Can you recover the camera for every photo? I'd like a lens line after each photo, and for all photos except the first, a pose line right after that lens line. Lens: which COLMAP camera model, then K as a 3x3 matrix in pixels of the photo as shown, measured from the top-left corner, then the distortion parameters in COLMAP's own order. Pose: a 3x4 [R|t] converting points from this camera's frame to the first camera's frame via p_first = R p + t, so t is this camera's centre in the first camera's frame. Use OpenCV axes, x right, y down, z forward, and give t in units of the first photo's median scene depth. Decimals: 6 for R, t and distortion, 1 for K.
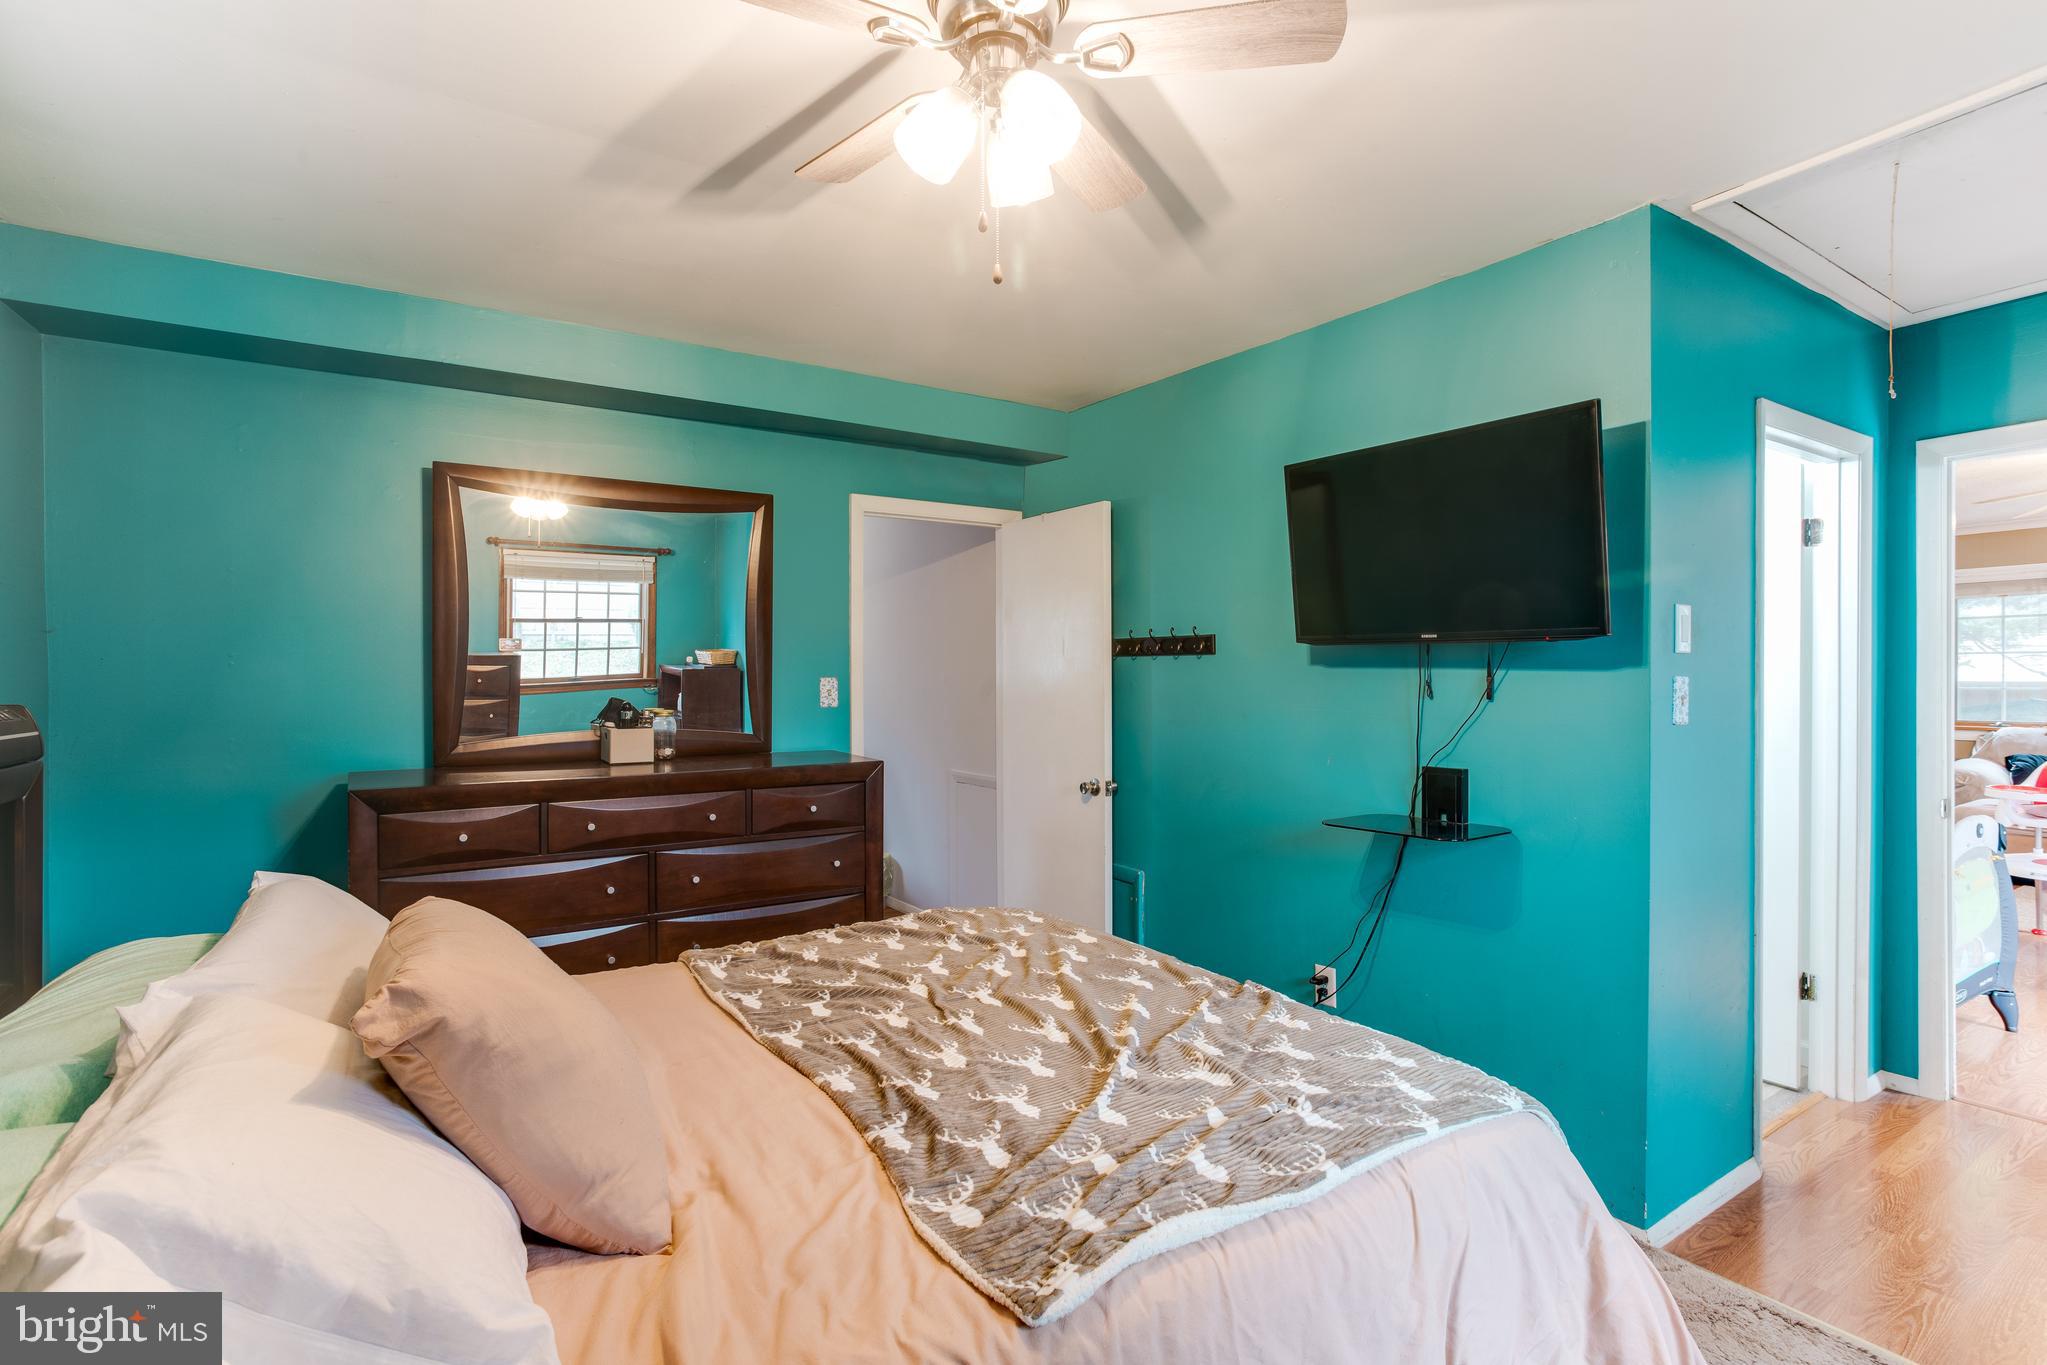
lens RADIAL K [[983.2, 0, 1013.8], [0, 983.2, 681.8], [0, 0, 1]] dist [-0.043242, 0.020588]
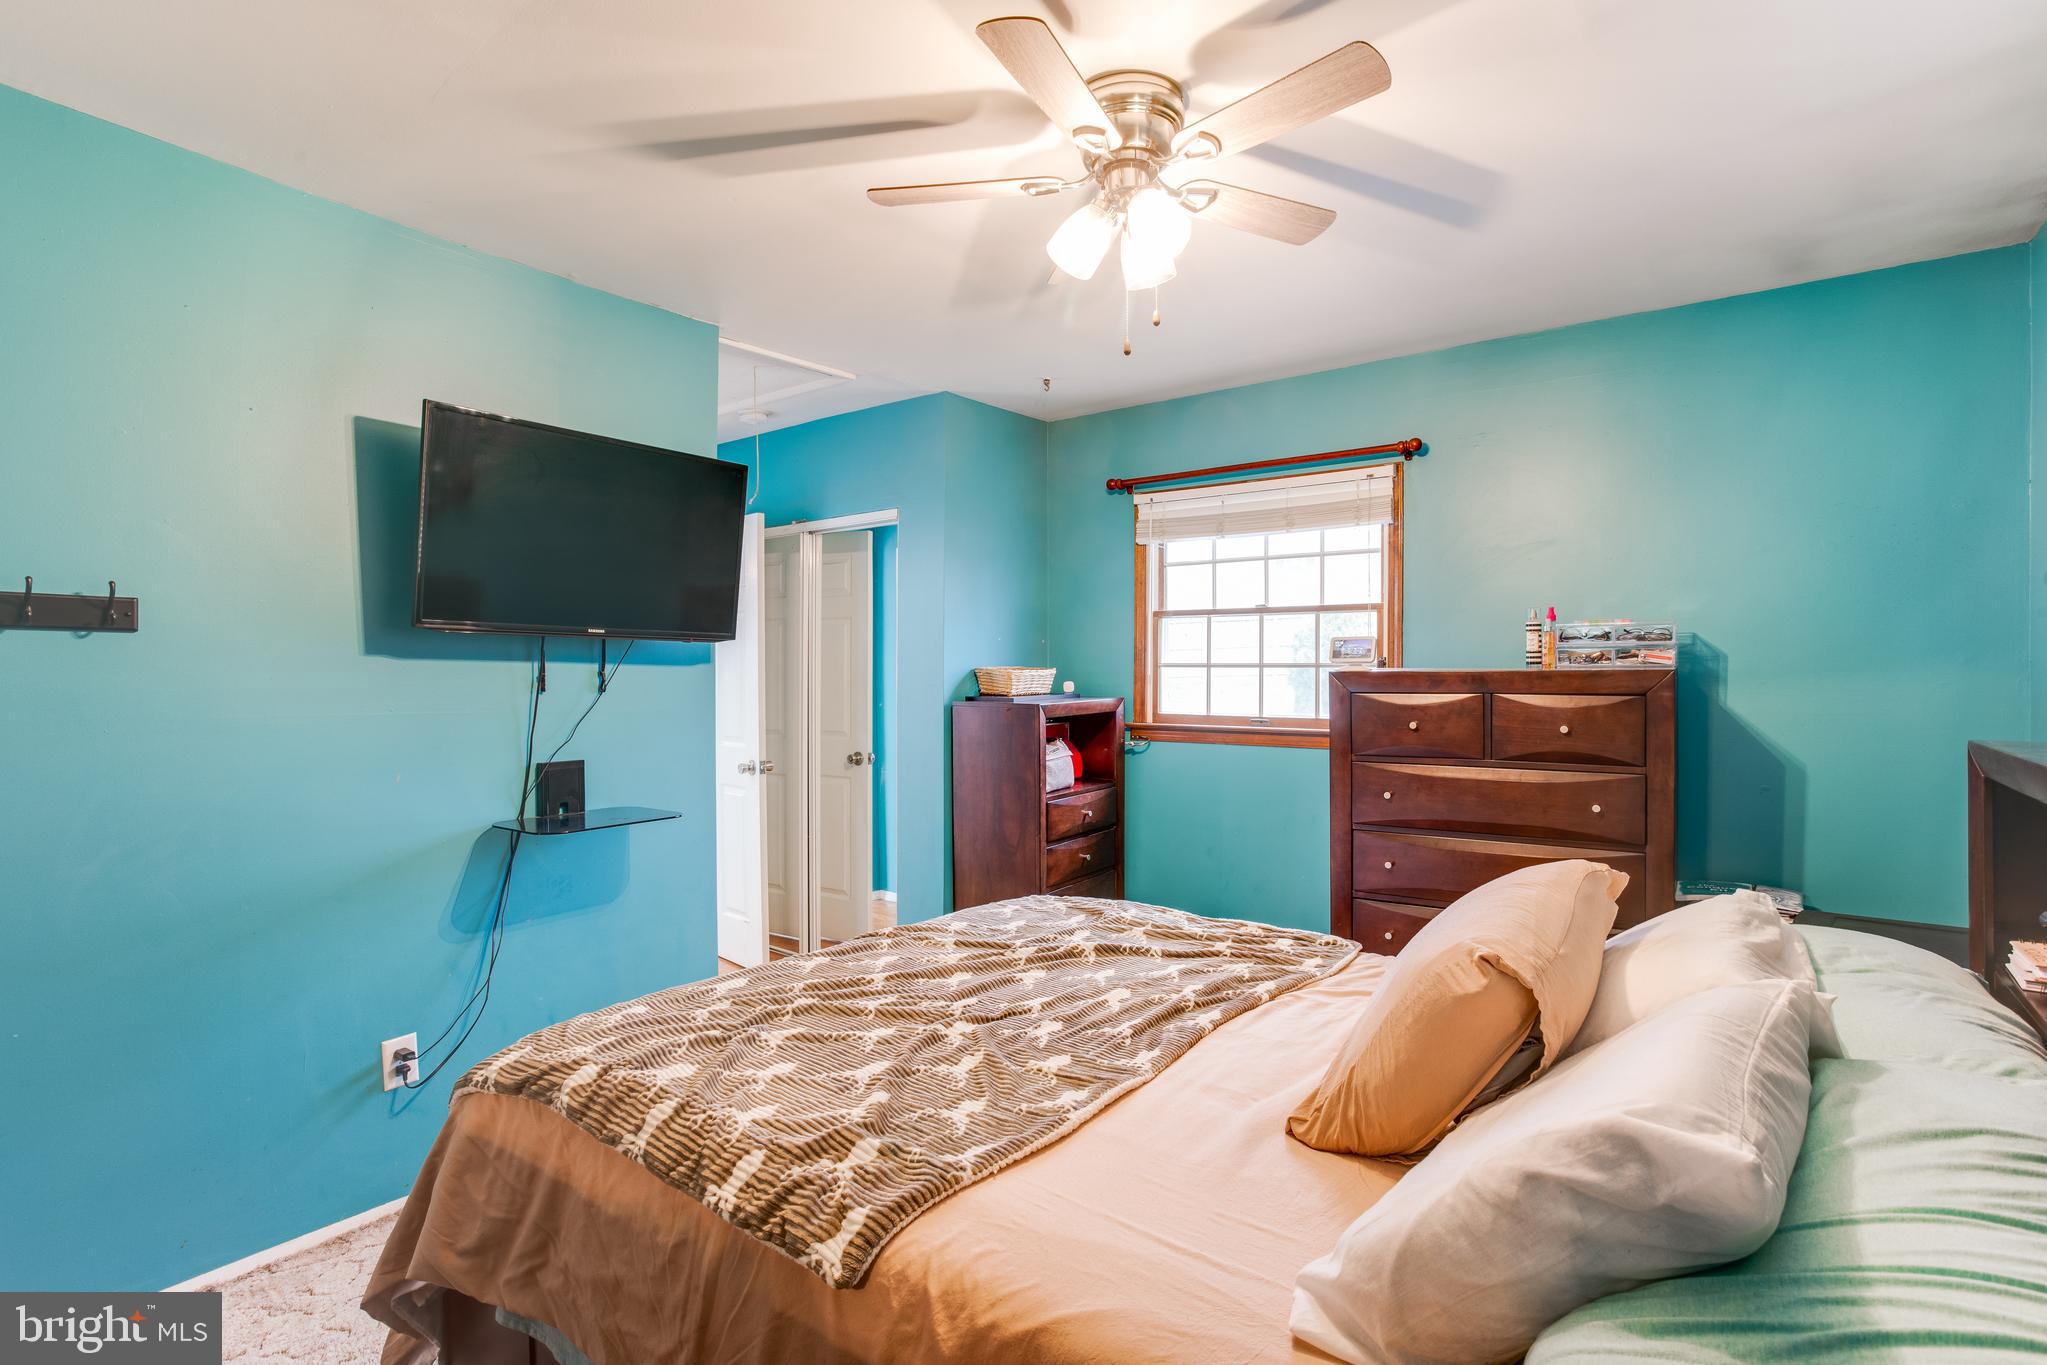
lens RADIAL K [[983.2, 0, 1019.4], [0, 983.2, 674.7], [0, 0, 1]] dist [-0.043242, 0.020588]
pose [[-0.331522, 0.002925, 0.943443, -0.681454], [0.009319, 0.999957, 0.000175, 0.003253], [-0.943401, 0.008850, -0.331535, 0.908398]]
